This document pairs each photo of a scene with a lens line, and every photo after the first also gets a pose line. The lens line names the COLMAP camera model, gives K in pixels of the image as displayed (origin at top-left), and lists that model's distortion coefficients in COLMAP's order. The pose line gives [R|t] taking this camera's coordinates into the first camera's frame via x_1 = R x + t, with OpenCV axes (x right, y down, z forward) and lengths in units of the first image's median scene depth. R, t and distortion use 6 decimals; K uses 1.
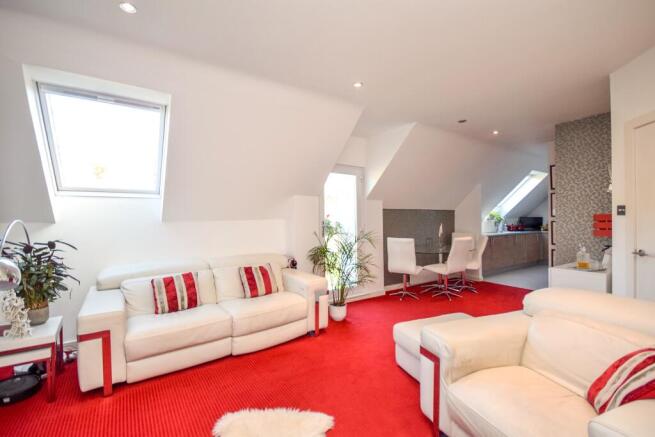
lens RADIAL K [[294.3, 0, 327.0], [0, 294.3, 221.0], [0, 0, 1]] dist [0.017112, -0.000635]
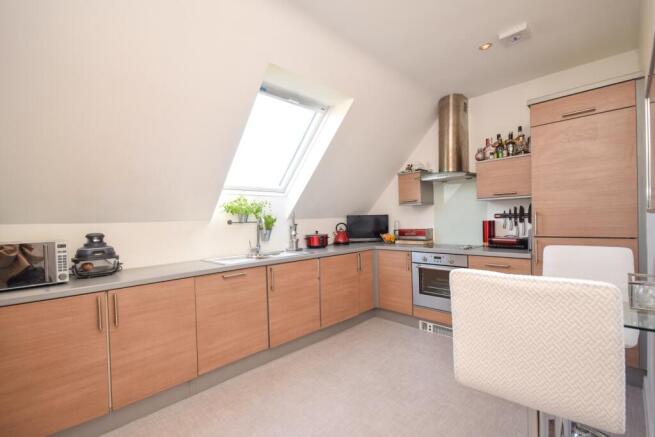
lens RADIAL K [[294.3, 0, 325.9], [0, 294.3, 221.3], [0, 0, 1]] dist [0.017112, -0.000635]
pose [[0.986023, -0.012461, 0.166141, 0.552783], [0.013187, 0.999908, -0.003271, -0.002544], [-0.166085, 0.005416, 0.986097, 0.555506]]
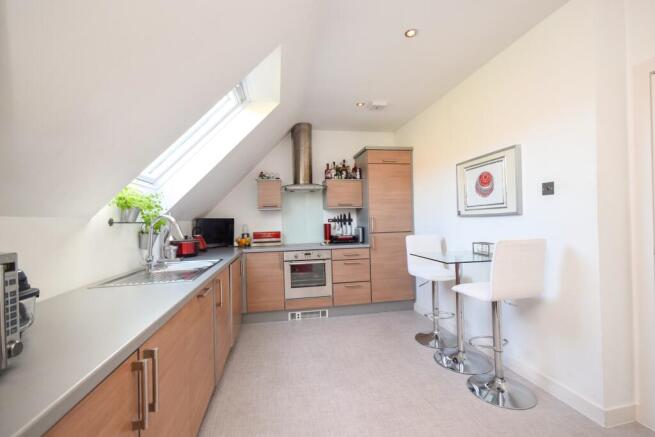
lens RADIAL K [[294.3, 0, 326.6], [0, 294.3, 218.7], [0, 0, 1]] dist [0.017112, -0.000635]
pose [[0.398010, 0.014427, 0.917268, 0.364615], [0.020539, 0.999486, -0.024632, 0.001586], [-0.917151, 0.028643, 0.397509, 0.686429]]
